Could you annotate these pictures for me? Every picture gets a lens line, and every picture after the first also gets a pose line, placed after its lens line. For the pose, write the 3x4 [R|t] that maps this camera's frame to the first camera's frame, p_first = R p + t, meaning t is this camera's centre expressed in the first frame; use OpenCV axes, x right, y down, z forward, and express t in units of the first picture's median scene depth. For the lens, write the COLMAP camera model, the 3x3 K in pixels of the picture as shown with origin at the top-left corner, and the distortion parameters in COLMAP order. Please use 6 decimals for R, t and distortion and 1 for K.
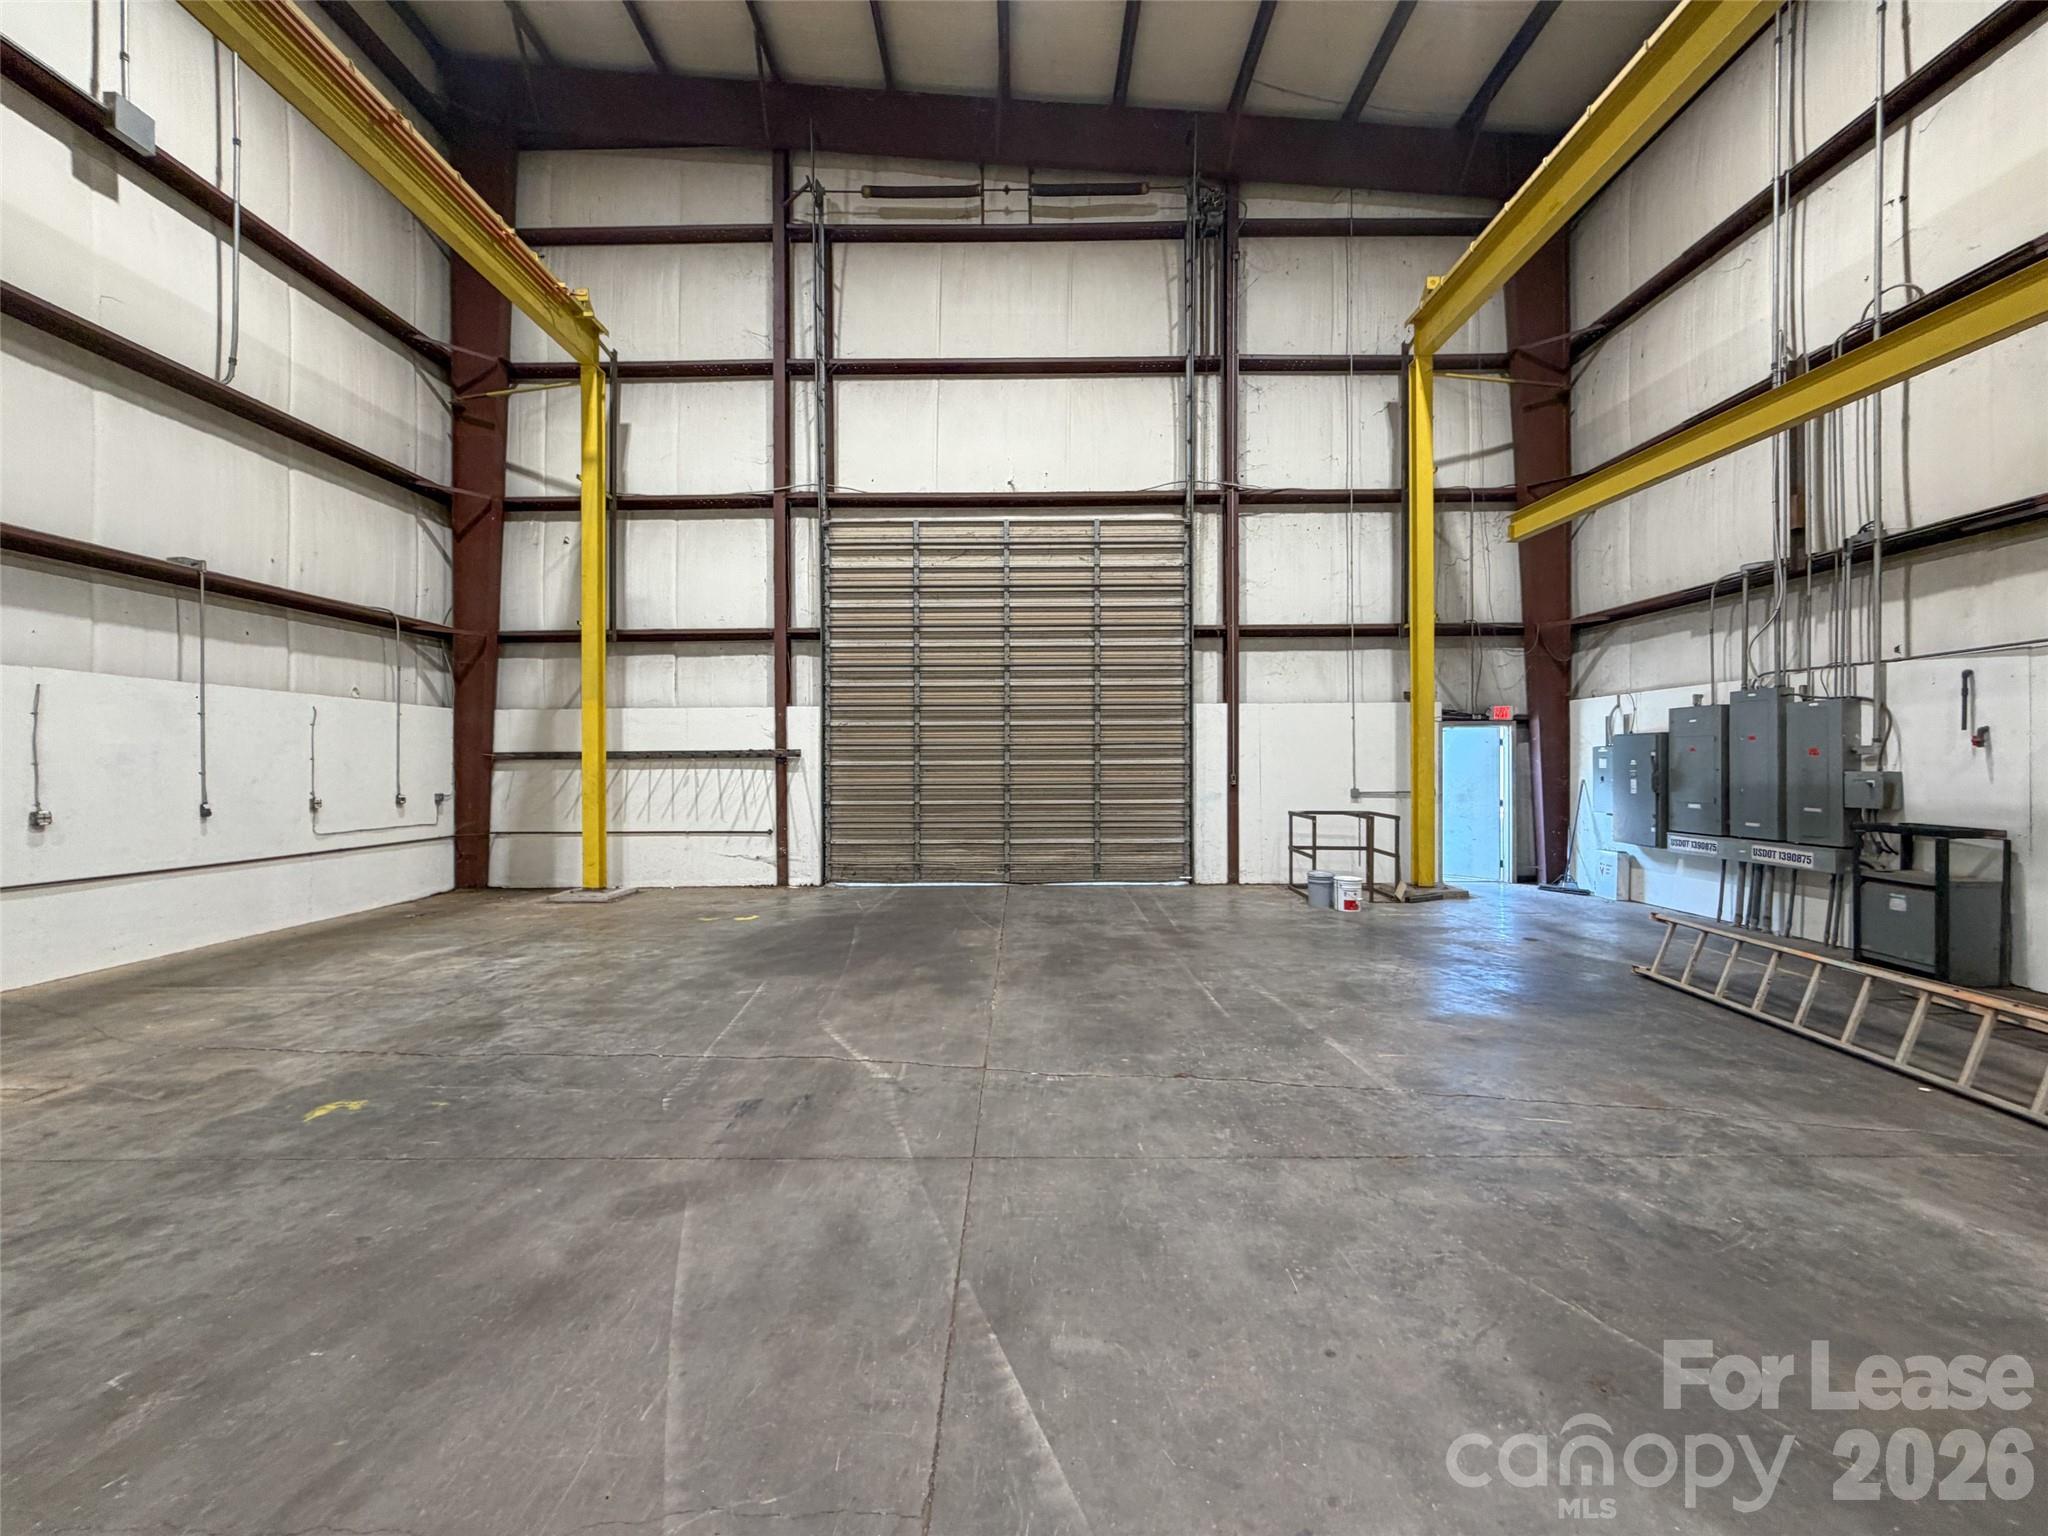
lens RADIAL K [[814.7, 0, 1017.2], [0, 814.7, 764.8], [0, 0, 1]] dist [-0.000086, 0.000427]
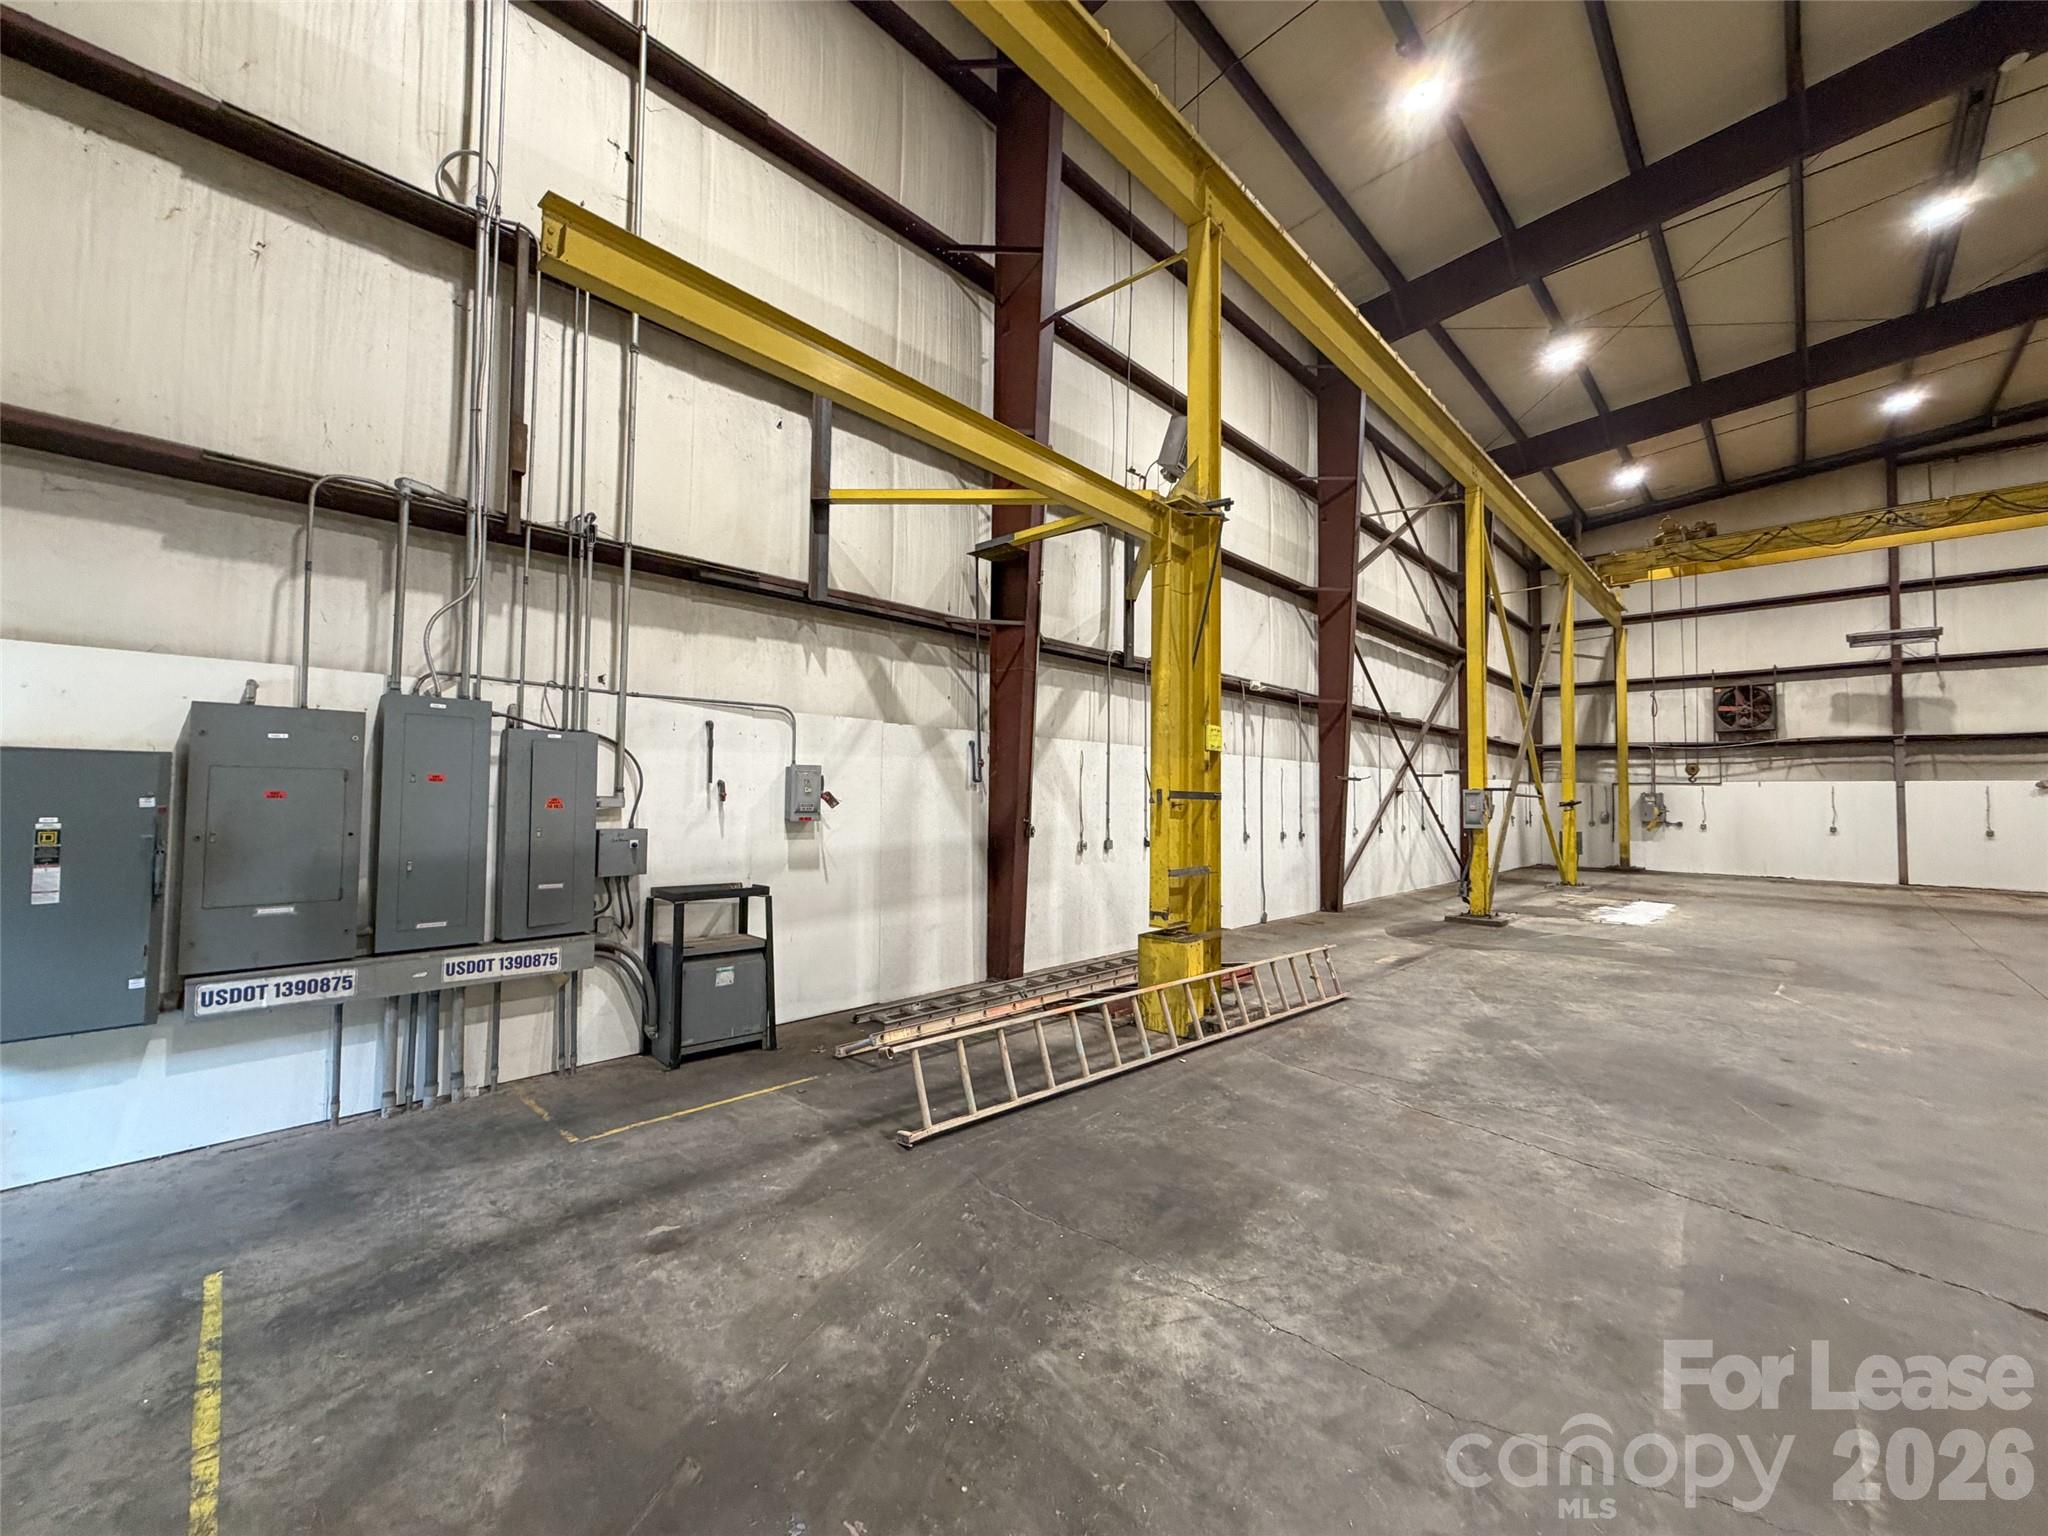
lens RADIAL K [[814.7, 0, 1017.2], [0, 814.7, 764.8], [0, 0, 1]] dist [-0.000086, 0.000427]
pose [[-0.724480, 0.024160, 0.688873, 0.133210], [-0.006718, 0.999091, -0.042106, -0.014693], [-0.689264, -0.035133, -0.723658, 0.817437]]
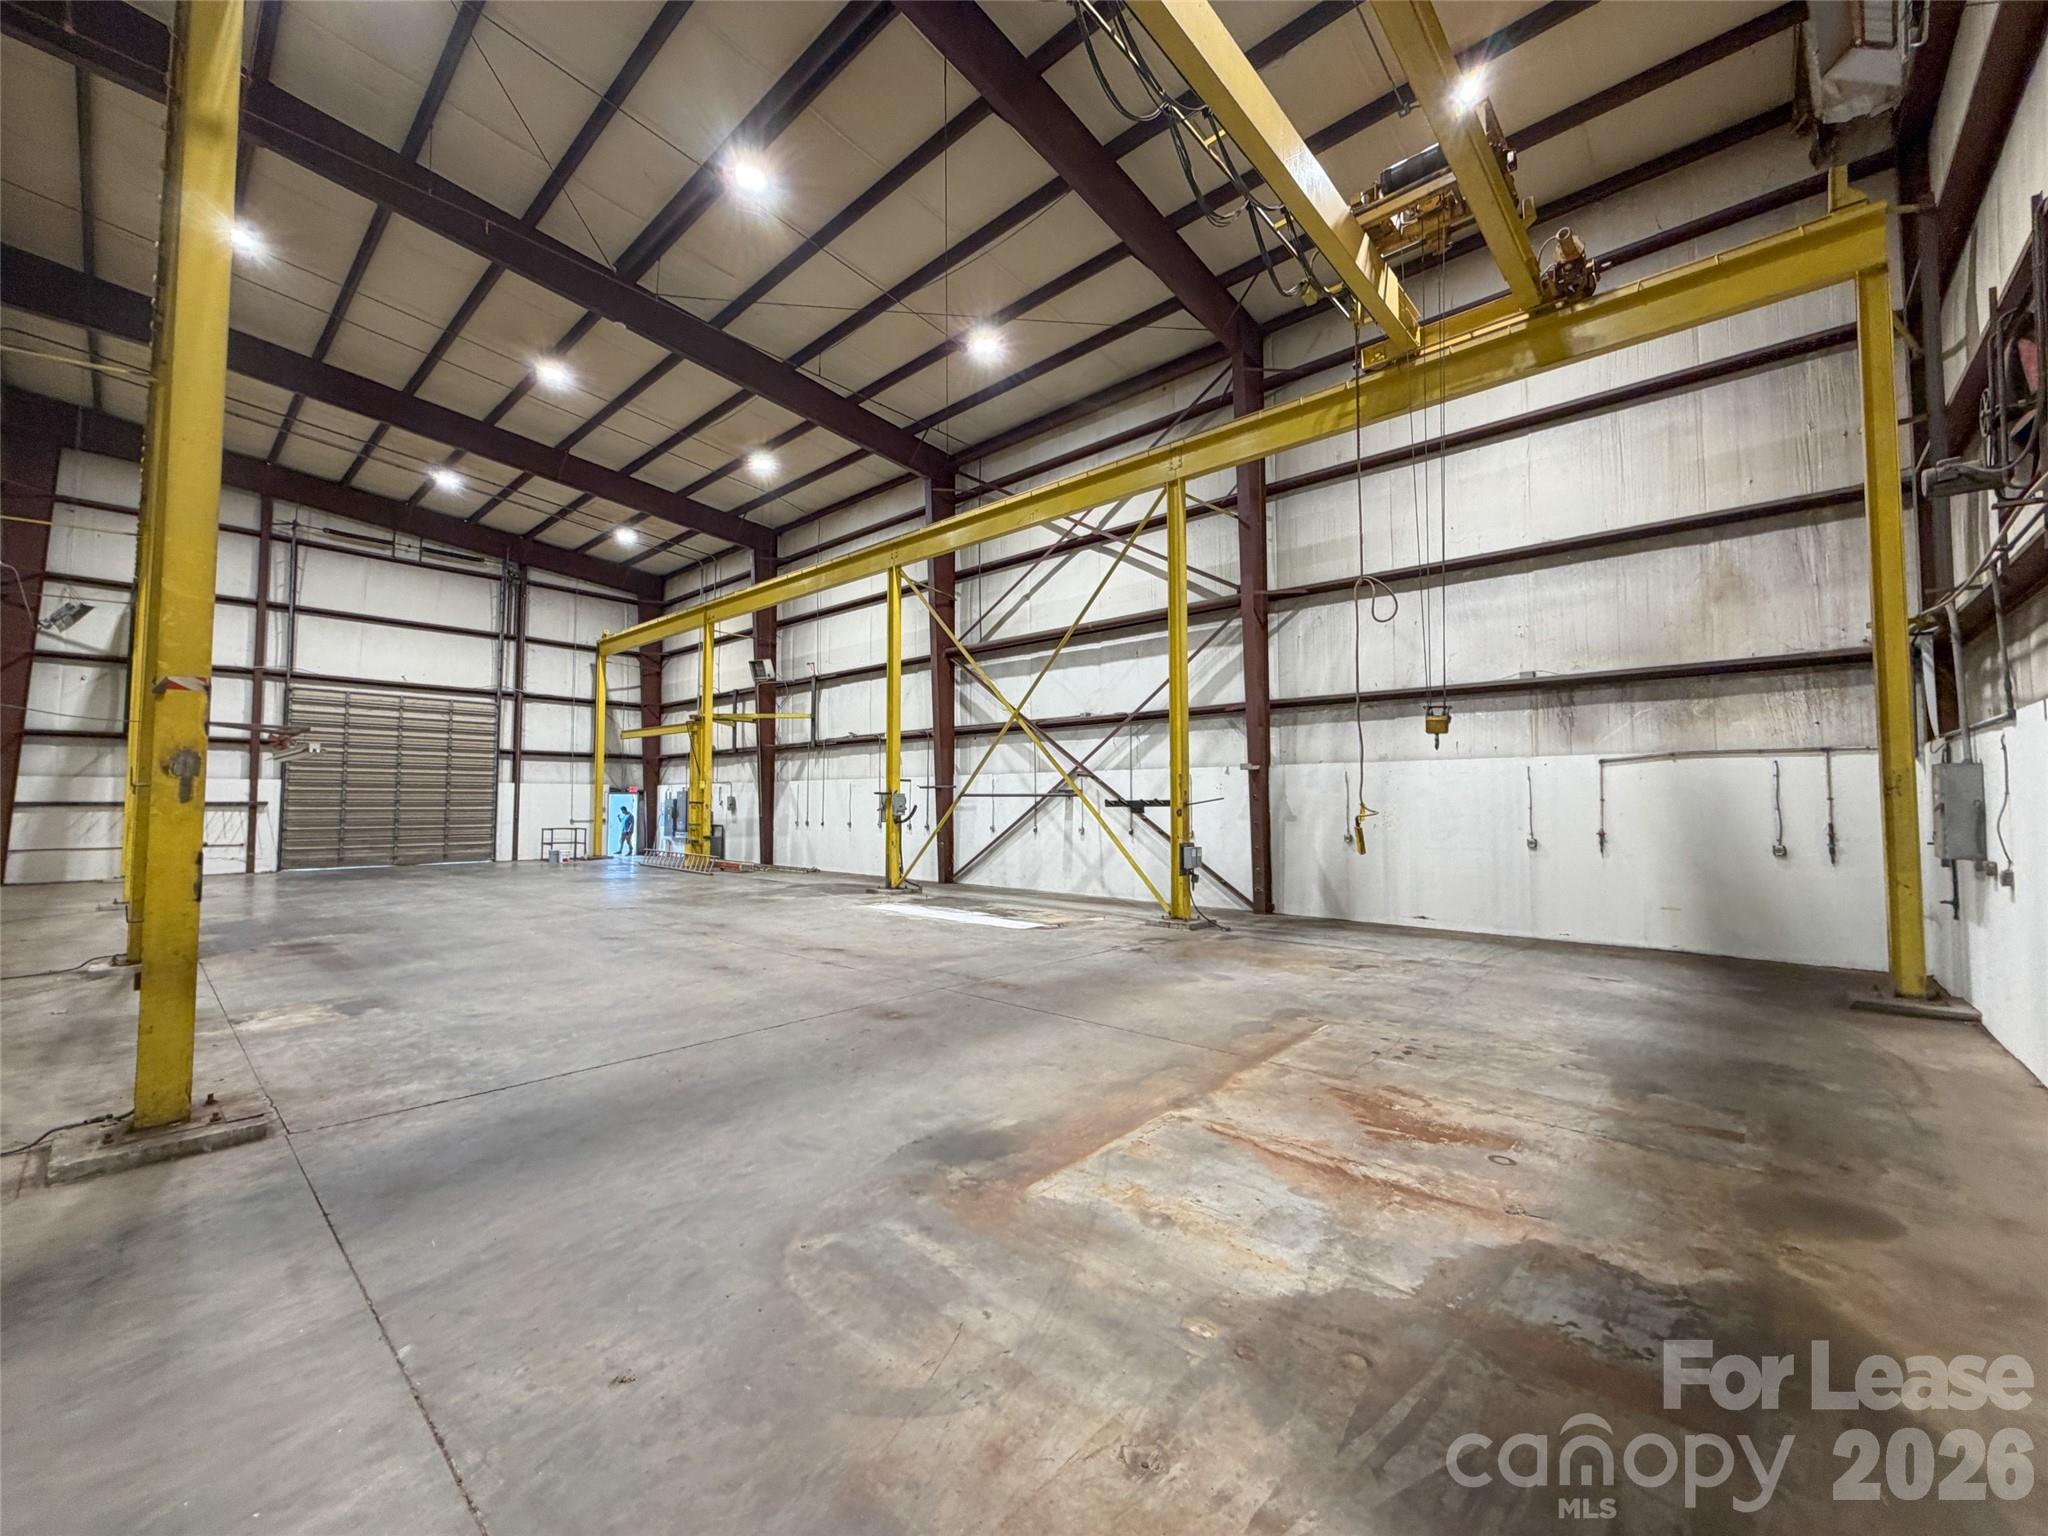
lens RADIAL K [[814.7, 0, 1017.2], [0, 814.7, 764.8], [0, 0, 1]] dist [-0.000086, 0.000427]
pose [[0.664353, 0.041594, 0.746261, -0.532028], [-0.001913, 0.998542, -0.053952, -0.004775], [-0.747417, 0.034415, 0.663464, -1.635367]]
